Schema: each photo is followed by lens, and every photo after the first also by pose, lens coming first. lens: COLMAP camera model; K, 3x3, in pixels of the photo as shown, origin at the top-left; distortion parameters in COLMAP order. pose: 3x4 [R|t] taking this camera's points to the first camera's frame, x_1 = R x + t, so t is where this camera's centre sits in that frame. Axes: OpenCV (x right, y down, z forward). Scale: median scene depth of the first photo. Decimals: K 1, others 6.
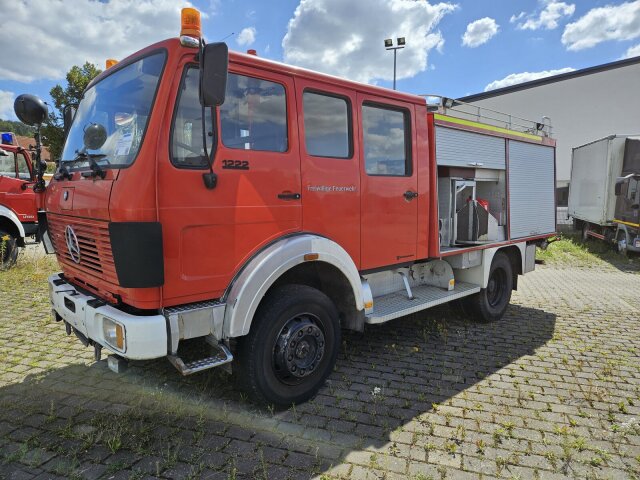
lens RADIAL K [[430.7, 0, 323.2], [0, 430.7, 243.7], [0, 0, 1]] dist [0.073144, -0.061570]
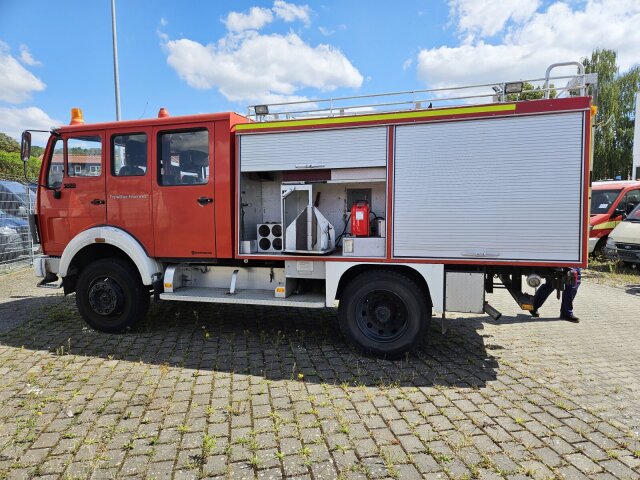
lens RADIAL K [[430.7, 0, 323.2], [0, 430.7, 243.7], [0, 0, 1]] dist [0.073144, -0.061570]
pose [[0.495690, 0.070105, -0.865665, 1.292744], [-0.088377, 0.995634, 0.030024, -0.055858], [0.863991, 0.061622, 0.499722, 0.656393]]
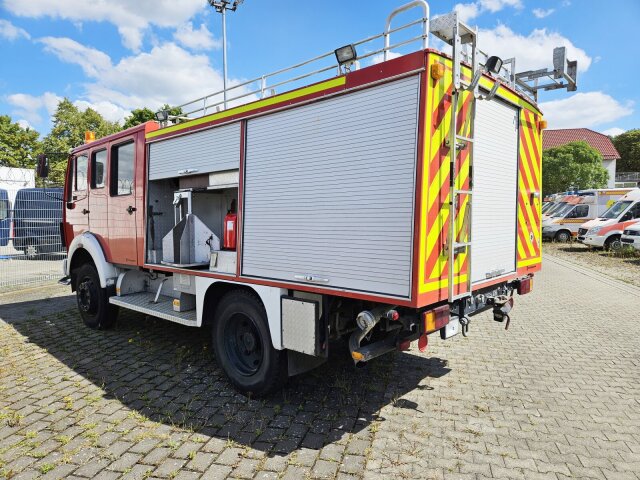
lens RADIAL K [[431.1, 0, 320.0], [0, 431.1, 240.0], [0, 0, 1]] dist [0.018675, -0.002890]
pose [[0.067188, 0.056811, -0.996122, 1.348841], [-0.096904, 0.994029, 0.050155, -0.131124], [0.993023, 0.093159, 0.072292, 1.351876]]
